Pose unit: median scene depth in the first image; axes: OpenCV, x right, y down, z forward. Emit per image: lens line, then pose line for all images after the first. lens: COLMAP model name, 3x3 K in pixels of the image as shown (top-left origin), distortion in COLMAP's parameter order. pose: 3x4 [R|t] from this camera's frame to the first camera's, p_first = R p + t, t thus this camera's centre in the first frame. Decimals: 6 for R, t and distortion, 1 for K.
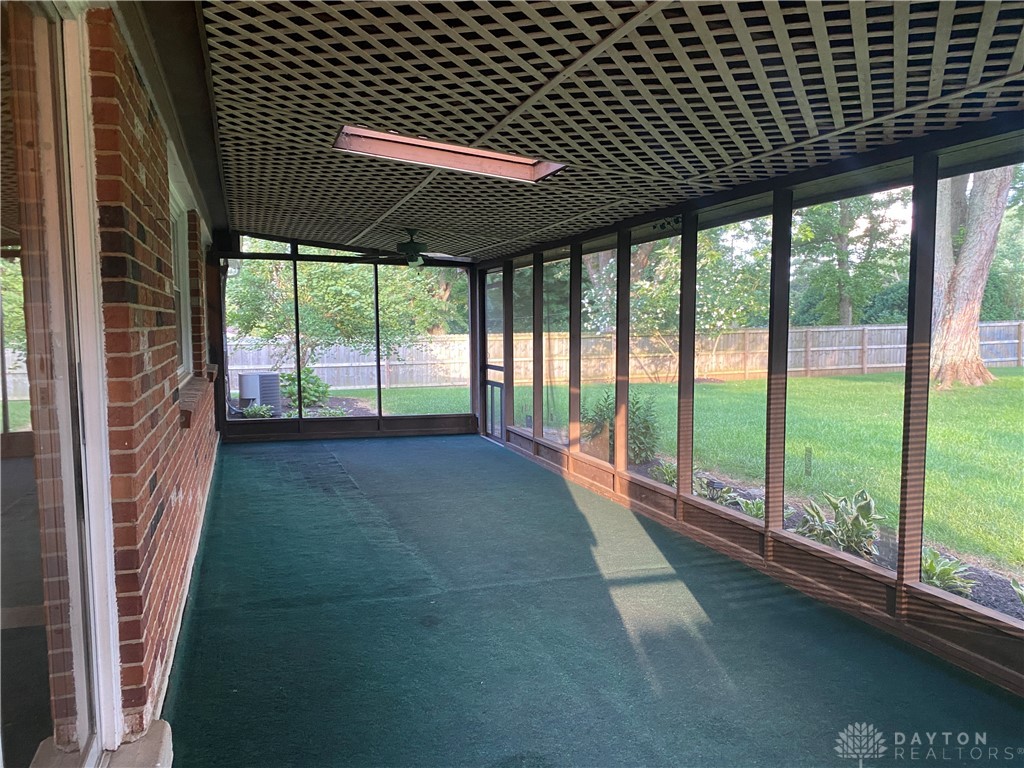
lens RADIAL K [[774.5, 0, 512.0], [0, 774.5, 384.0], [0, 0, 1]] dist [0.001839, 0.001300]
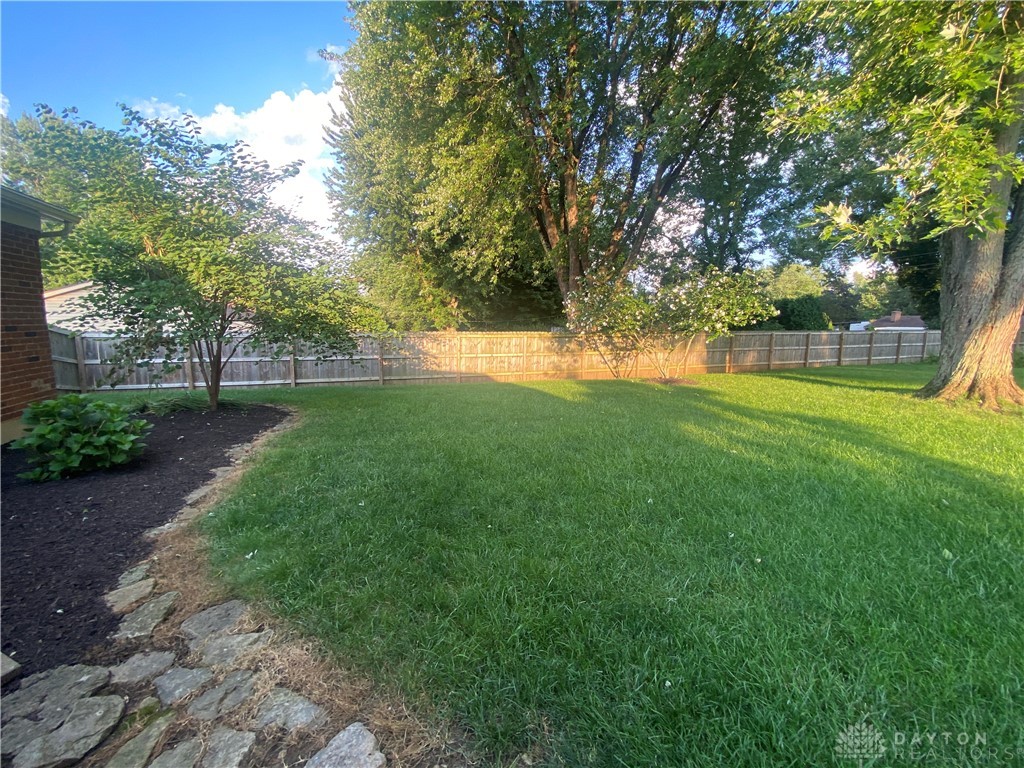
lens RADIAL K [[413.5, 0, 512.0], [0, 413.5, 384.0], [0, 0, 1]] dist [0.001007, -0.013160]
pose [[0.999391, 0.016152, 0.030924, 0.003518], [-0.018001, 0.998007, 0.060475, -0.024454], [-0.029886, -0.060995, 0.997691, 0.362944]]
